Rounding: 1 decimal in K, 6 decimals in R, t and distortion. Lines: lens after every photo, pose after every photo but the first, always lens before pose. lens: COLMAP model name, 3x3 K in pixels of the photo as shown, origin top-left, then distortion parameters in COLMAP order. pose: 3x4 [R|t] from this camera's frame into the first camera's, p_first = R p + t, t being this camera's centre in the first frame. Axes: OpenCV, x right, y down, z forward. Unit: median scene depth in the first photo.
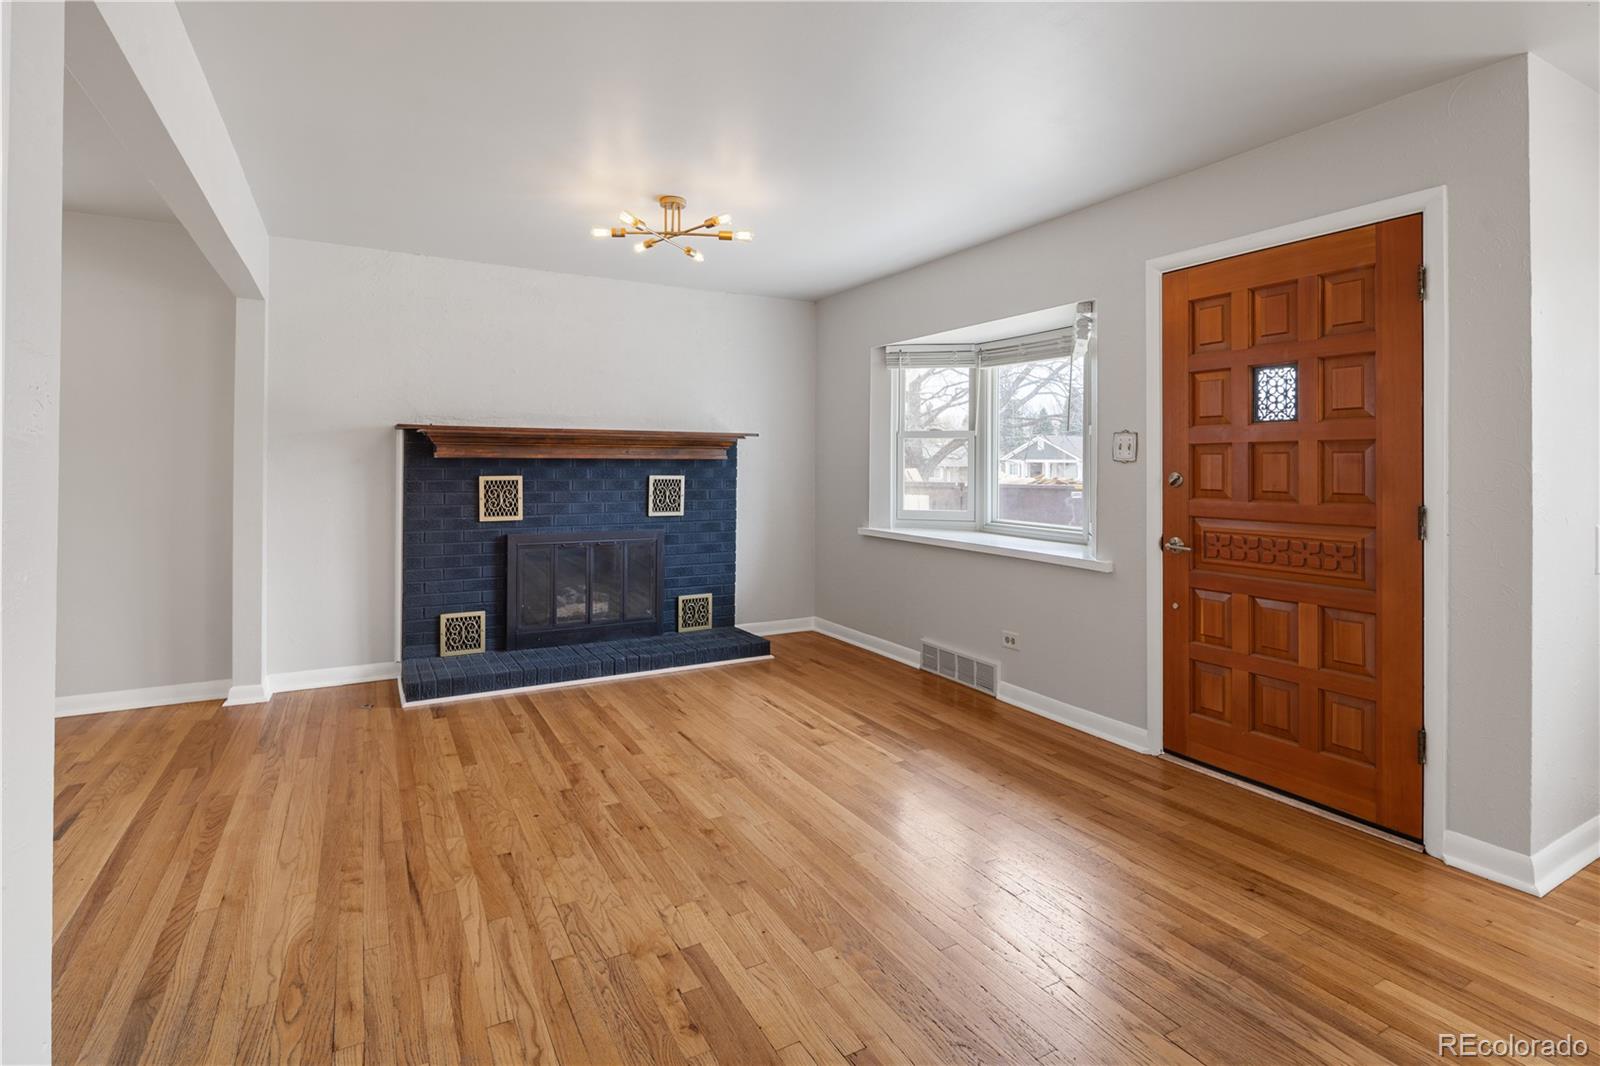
lens RADIAL K [[775.6, 0, 789.1], [0, 775.6, 455.6], [0, 0, 1]] dist [0.006254, -0.004728]
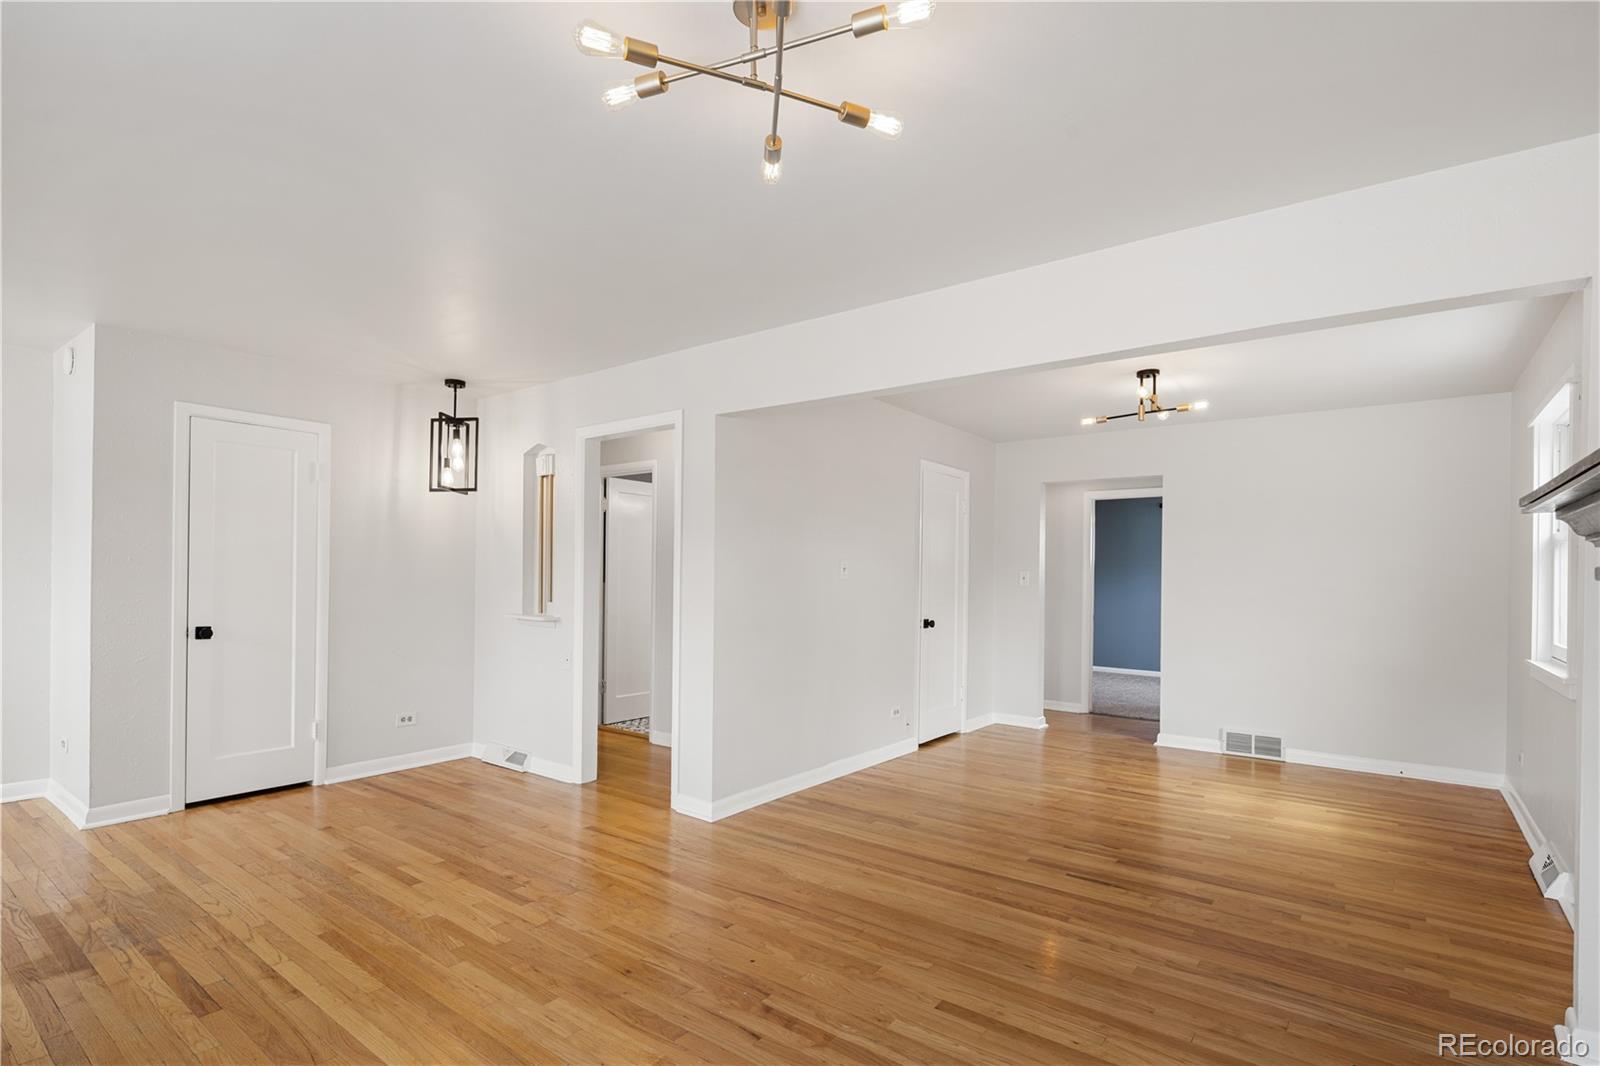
lens RADIAL K [[775.6, 0, 786.3], [0, 775.6, 577.3], [0, 0, 1]] dist [0.006254, -0.004728]
pose [[-0.917407, -0.016871, -0.397593, 0.010536], [-0.013452, 0.999845, -0.011389, 0.011085], [0.397723, -0.005100, -0.917491, 1.398274]]
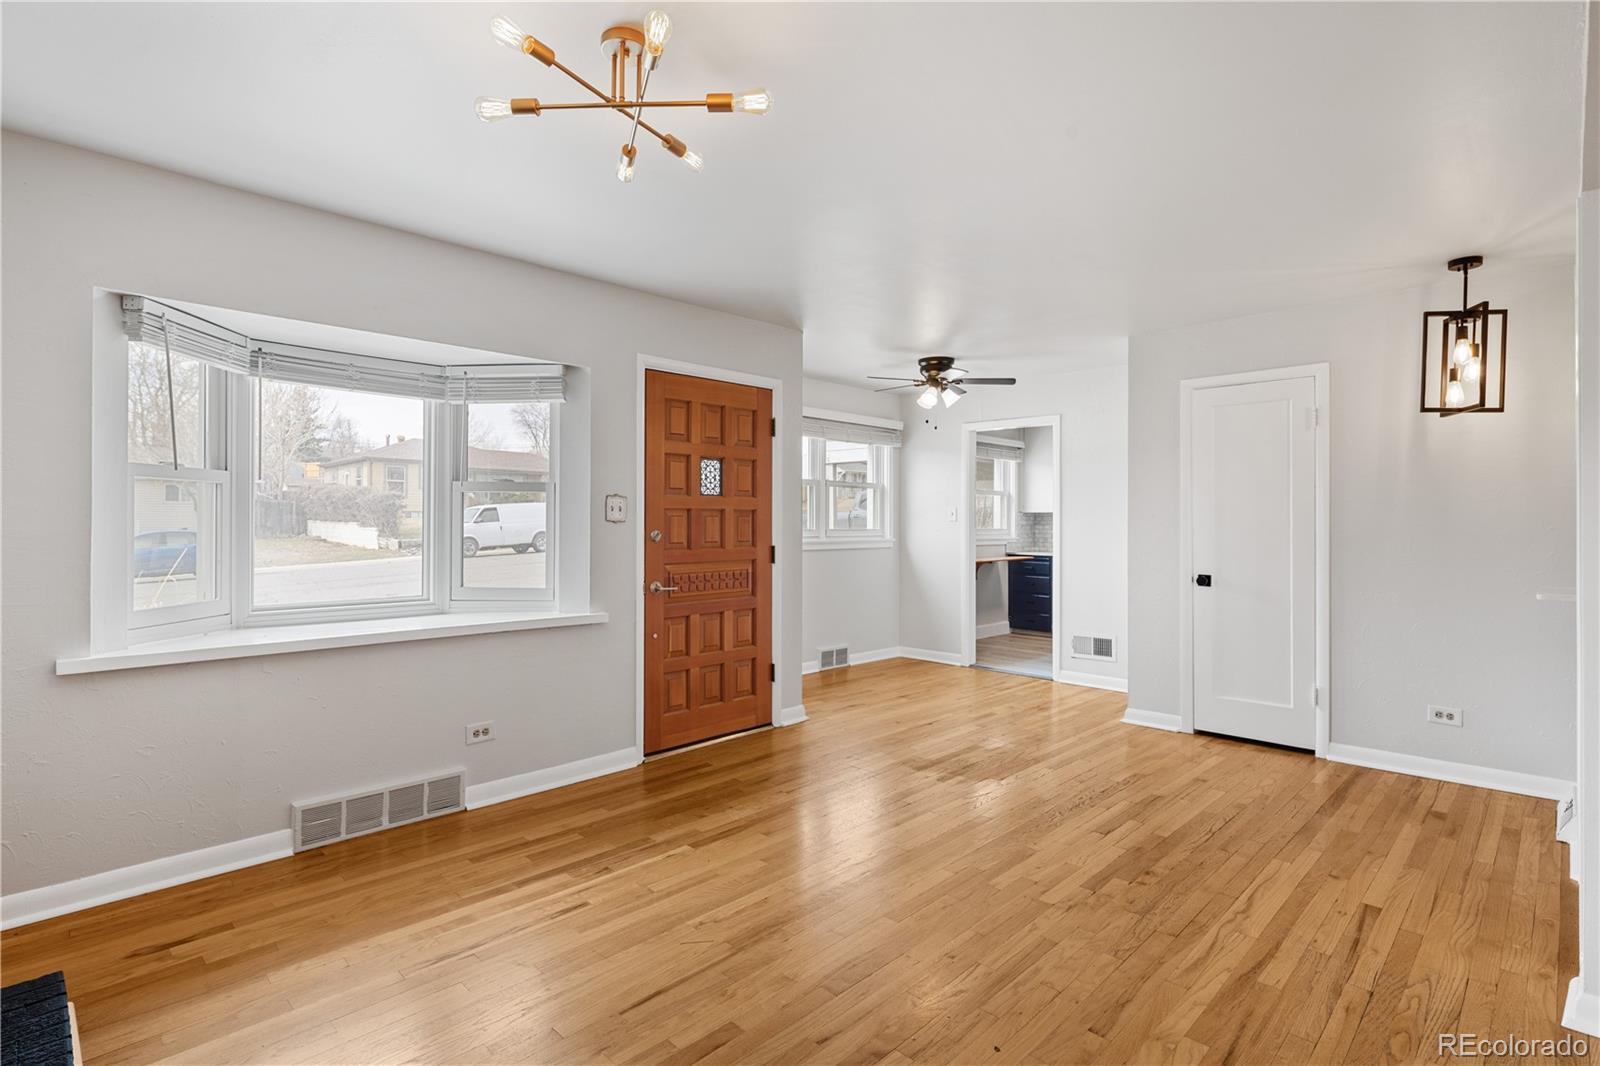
lens RADIAL K [[775.6, 0, 786.3], [0, 775.6, 521.1], [0, 0, 1]] dist [0.006254, -0.004728]
pose [[-0.274594, -0.003273, 0.961555, -0.692901], [-0.013615, 0.999907, -0.000485, 0.003618], [-0.961464, -0.013225, -0.274613, 1.023851]]
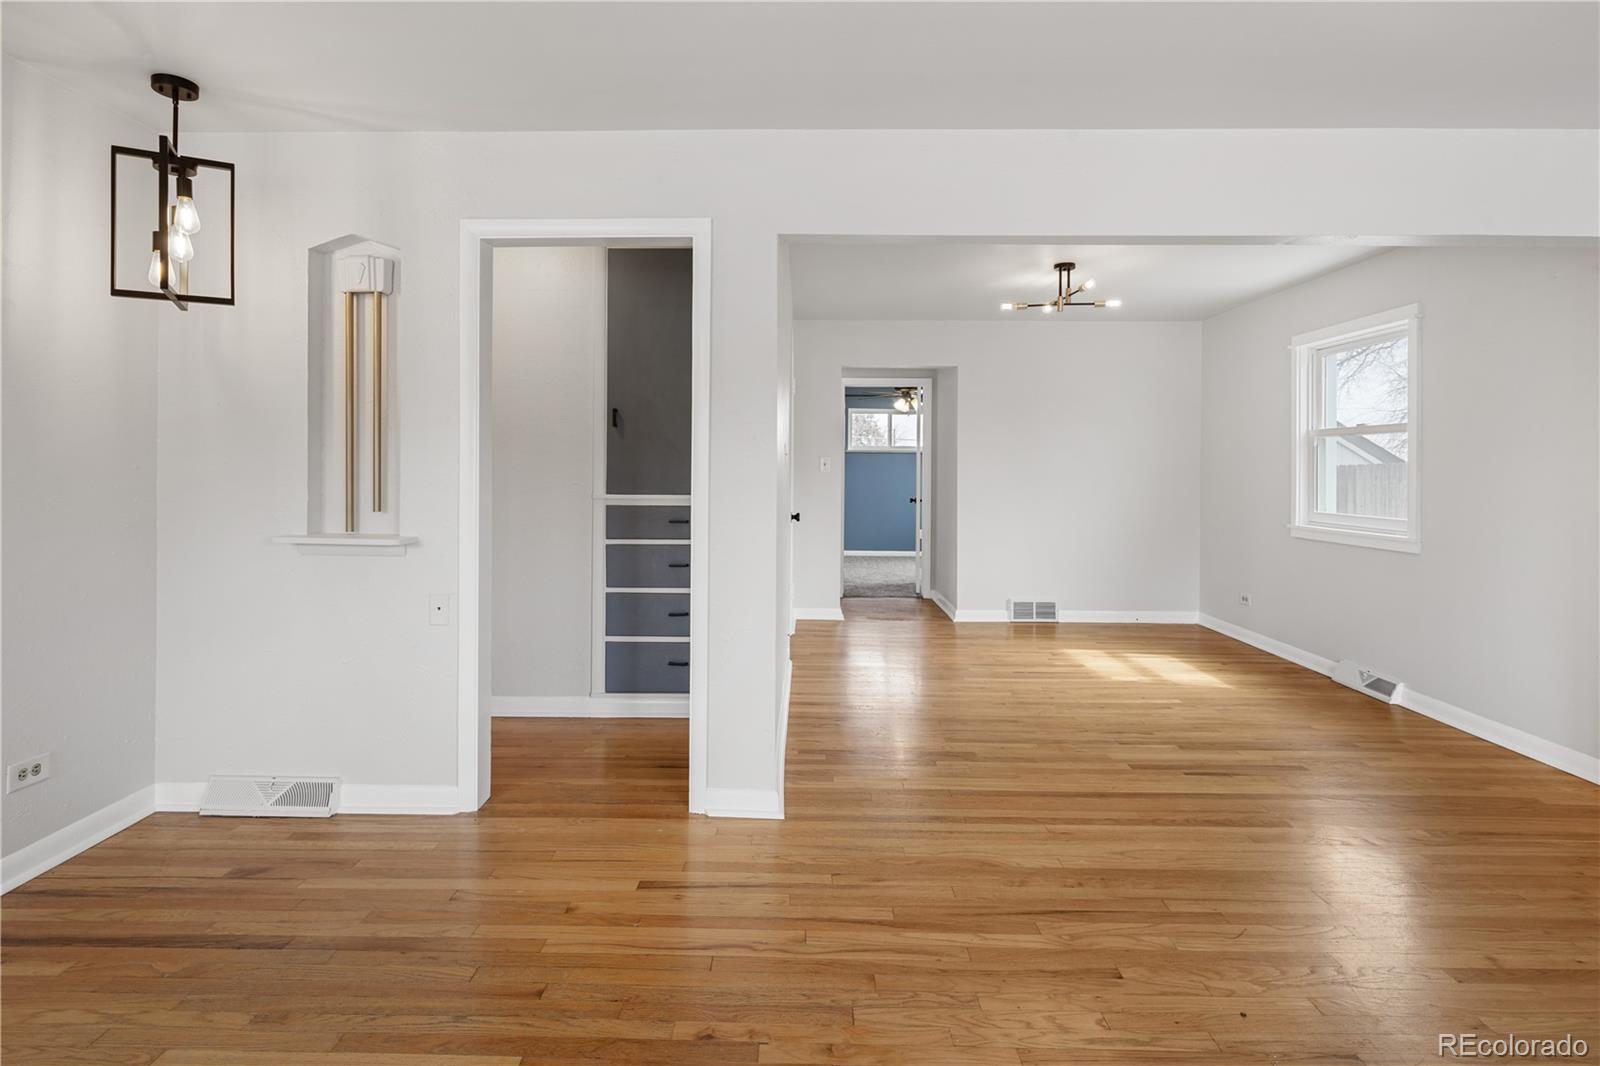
lens RADIAL K [[775.6, 0, 789.1], [0, 775.6, 467.2], [0, 0, 1]] dist [0.006254, -0.004728]
pose [[-0.498338, -0.007040, -0.866954, 0.325260], [0.000327, 0.999965, -0.008308, 0.005799], [0.866983, -0.004424, -0.498318, 0.744408]]
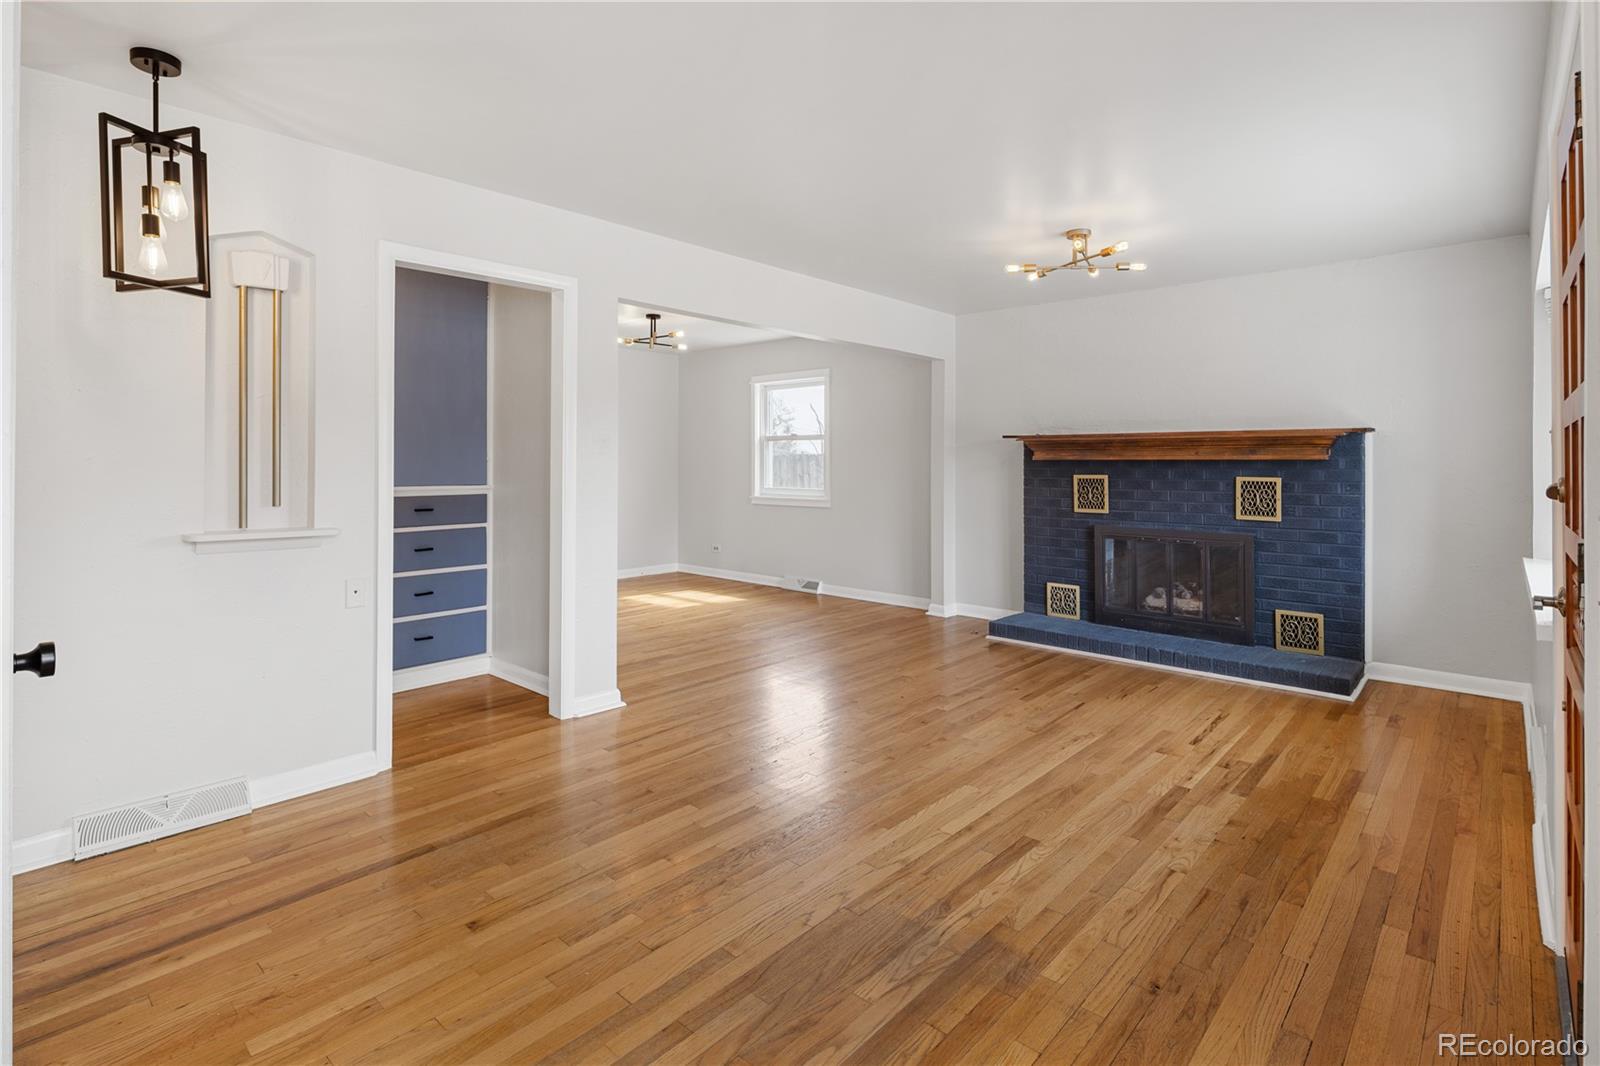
lens RADIAL K [[775.6, 0, 788.7], [0, 775.6, 458.9], [0, 0, 1]] dist [0.006254, -0.004728]
pose [[0.316485, -0.007626, -0.948567, 0.776678], [0.009278, 0.999945, -0.004943, 0.004045], [0.948552, -0.007236, 0.316538, 0.236503]]
